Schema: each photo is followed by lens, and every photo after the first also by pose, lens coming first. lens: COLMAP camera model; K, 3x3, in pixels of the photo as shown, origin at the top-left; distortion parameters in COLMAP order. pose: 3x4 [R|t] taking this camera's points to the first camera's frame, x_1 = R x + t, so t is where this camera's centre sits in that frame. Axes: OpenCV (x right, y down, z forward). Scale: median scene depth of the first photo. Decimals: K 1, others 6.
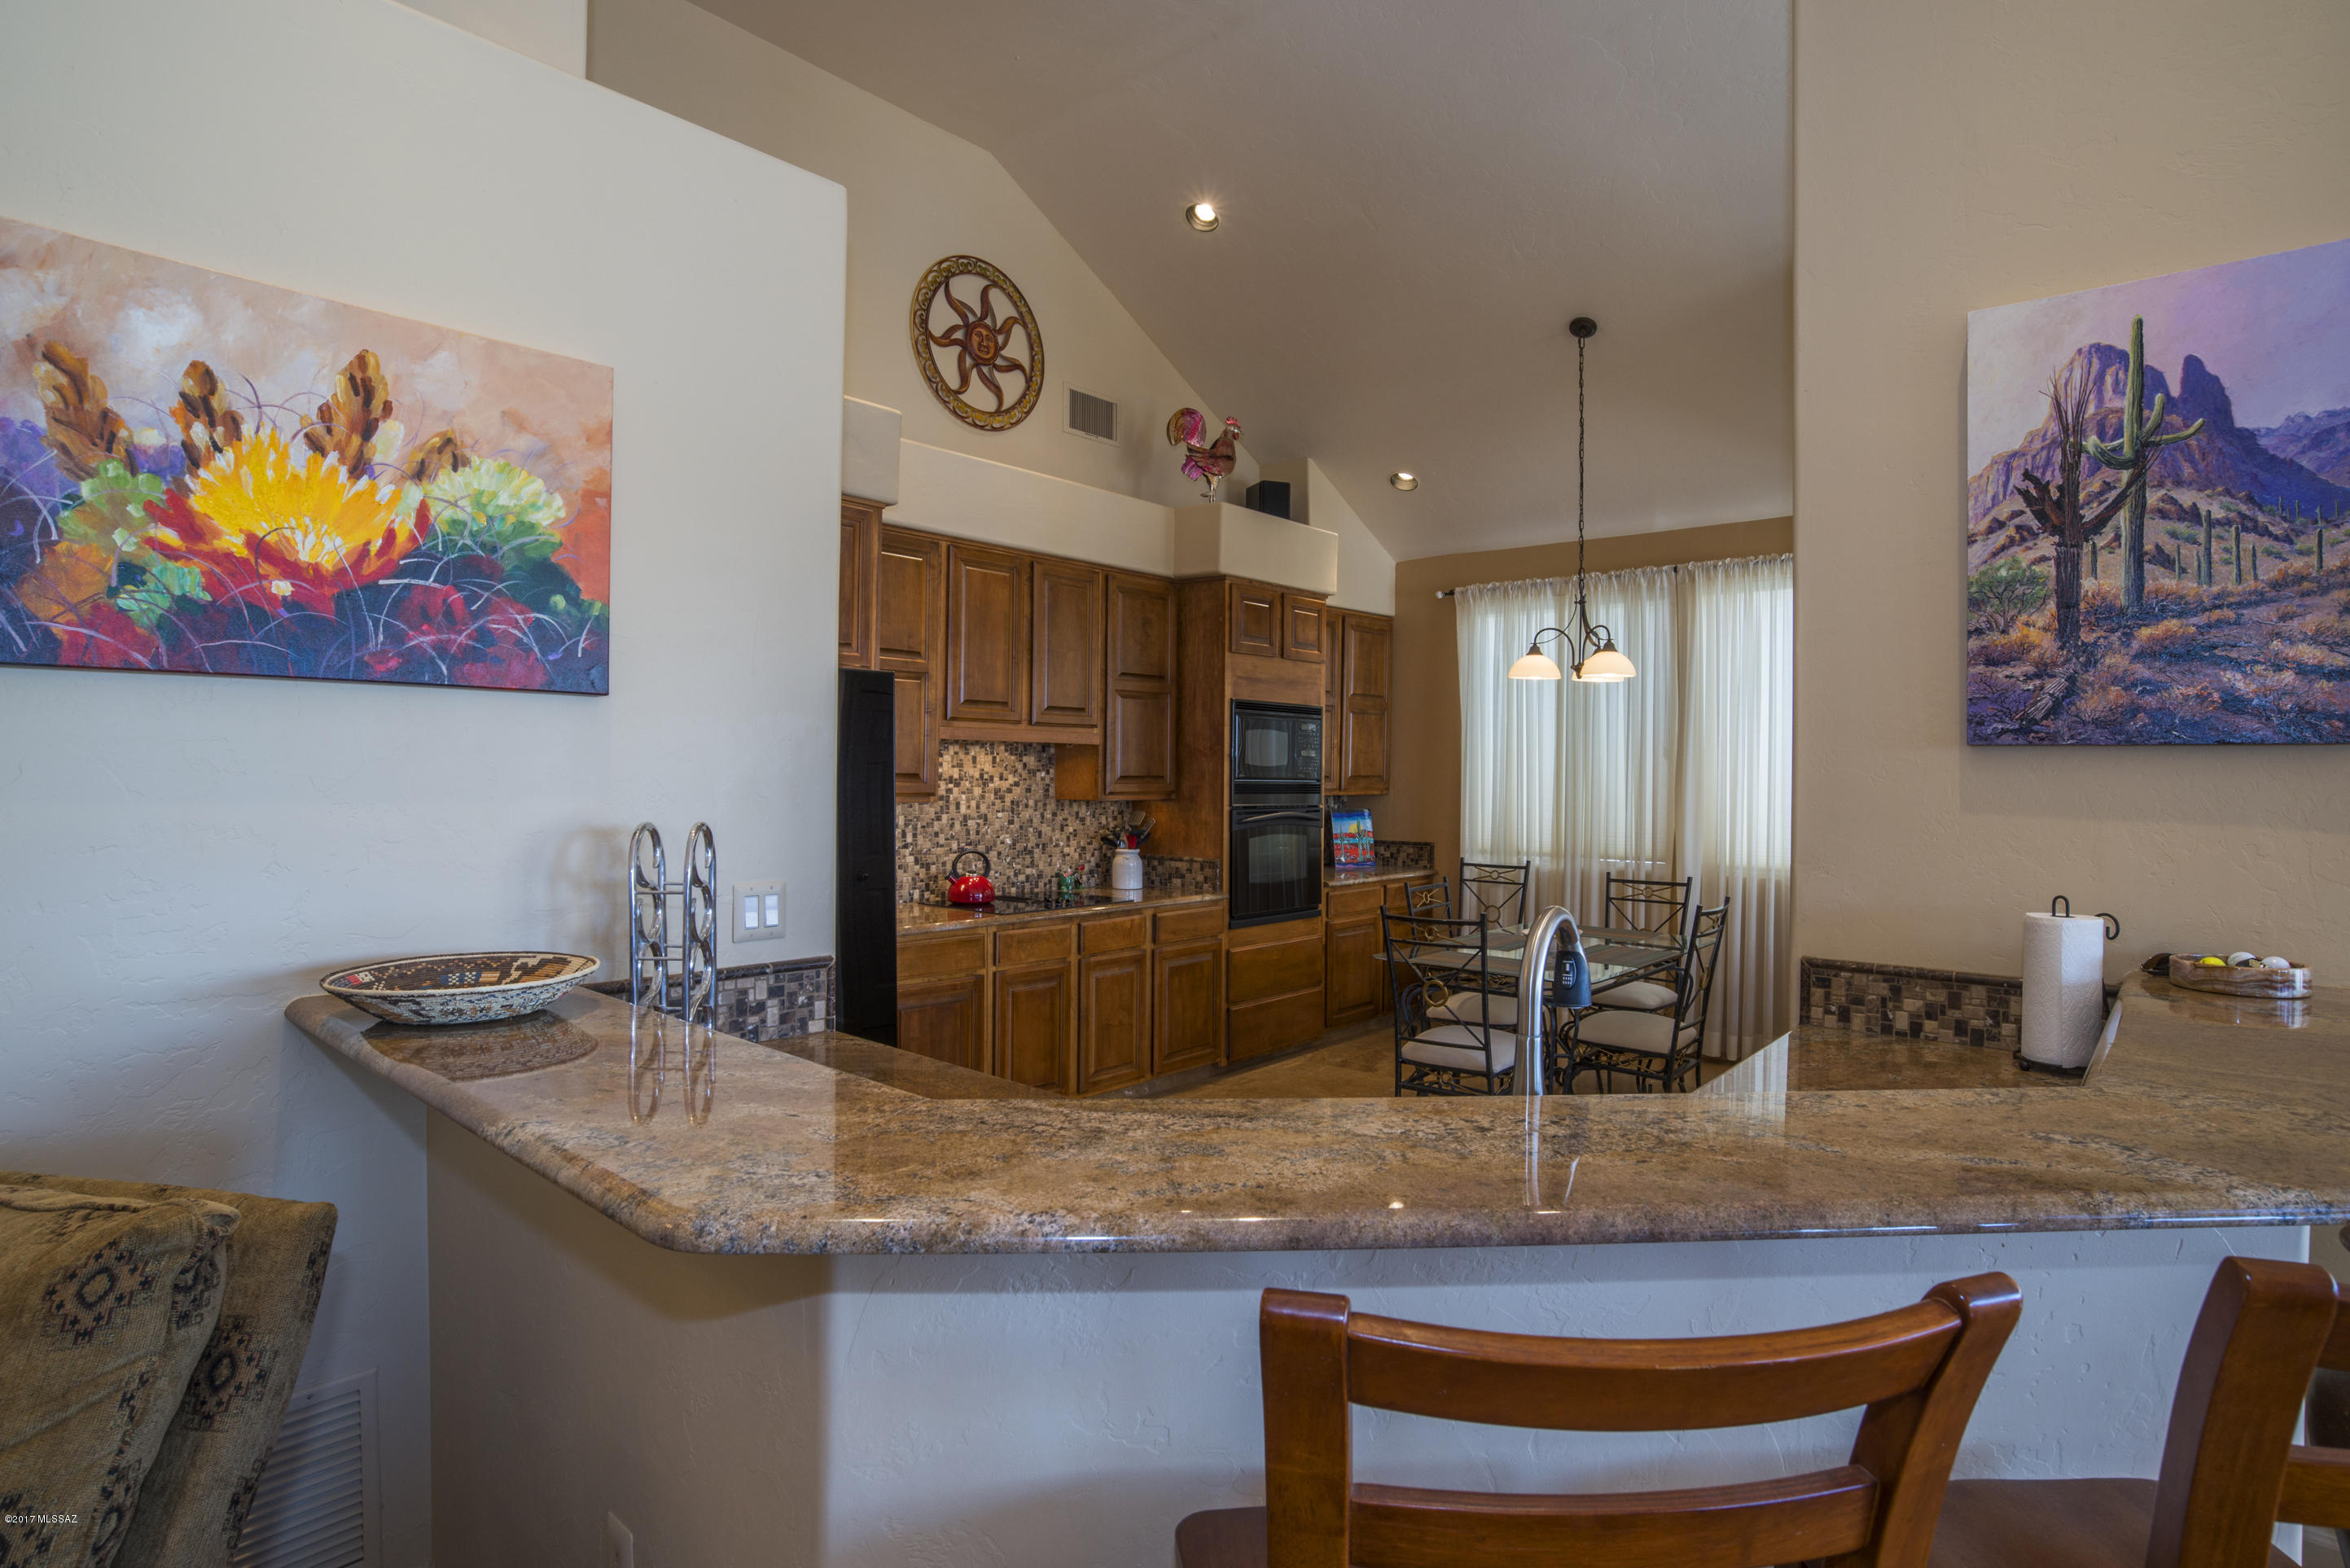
lens RADIAL K [[1260.5, 0, 1090.7], [0, 1260.5, 759.7], [0, 0, 1]] dist [-0.002161, -0.000101]
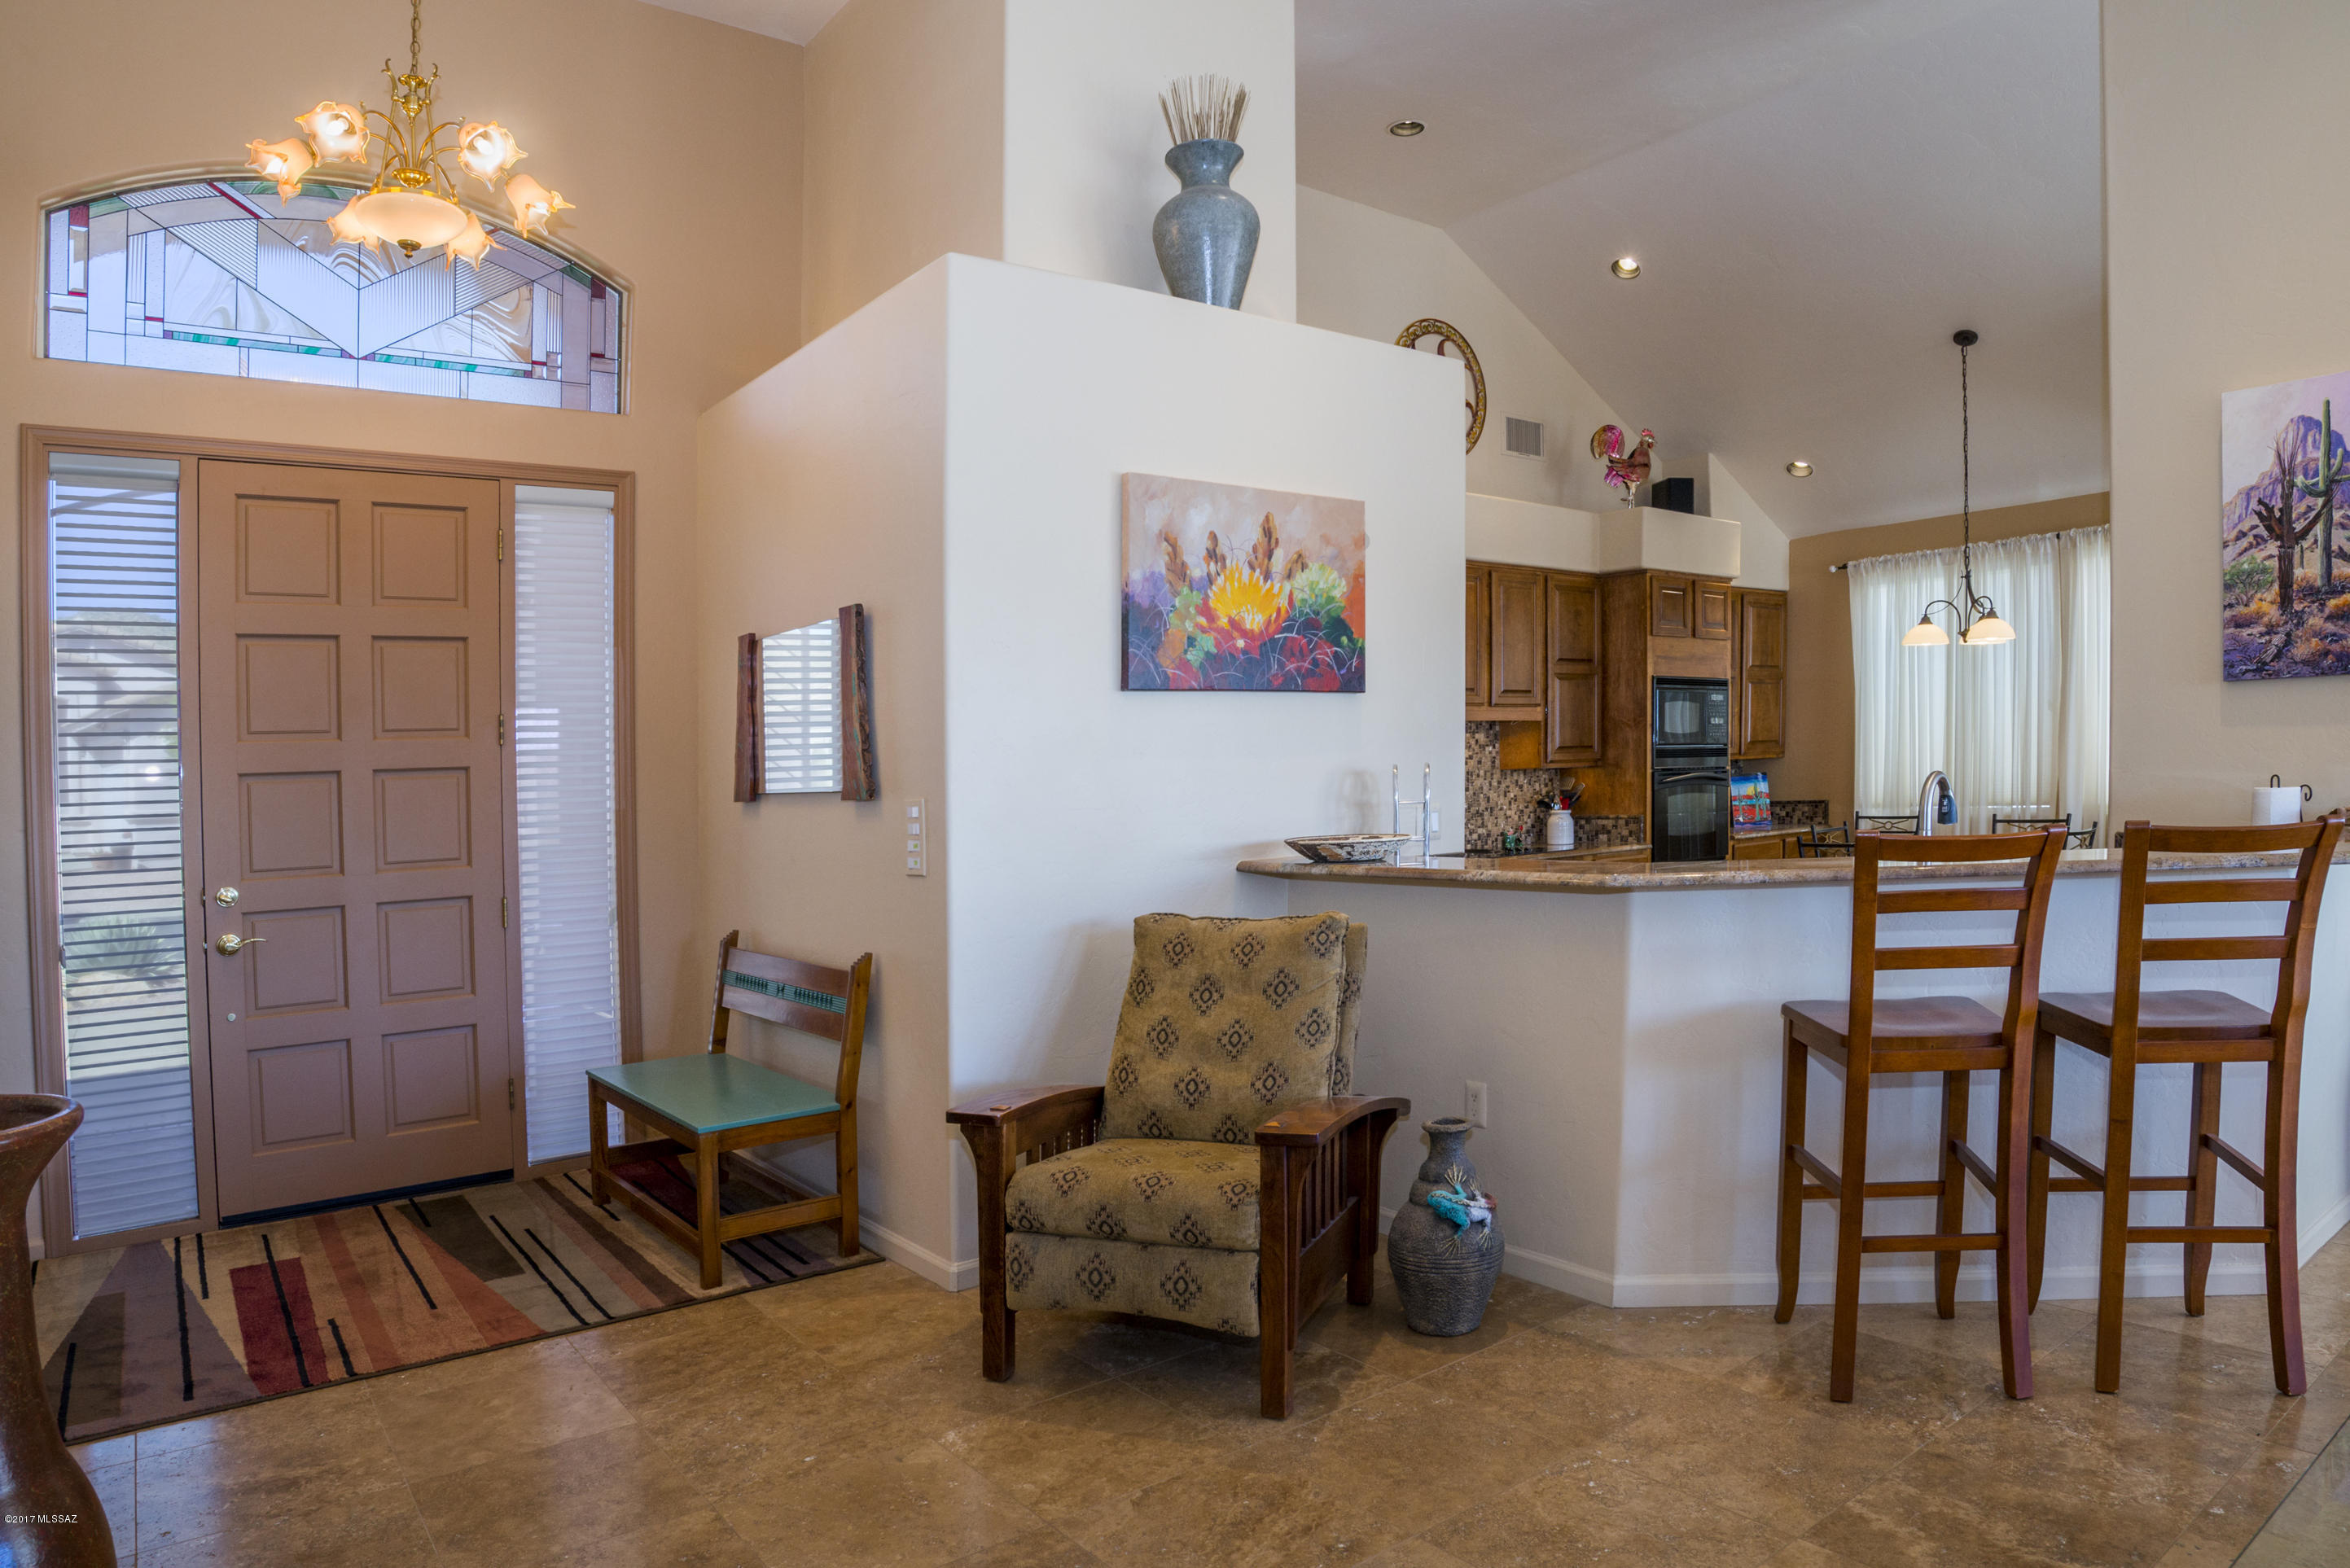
lens RADIAL K [[1400.0, 0, 1176.4], [0, 1400.0, 900.7], [0, 0, 1]] dist [-0.045763, -0.000616]
pose [[0.986858, -0.033804, -0.158017, -0.309486], [0.049363, 0.994195, 0.095602, 0.033783], [0.153868, -0.102146, 0.982797, -0.859921]]
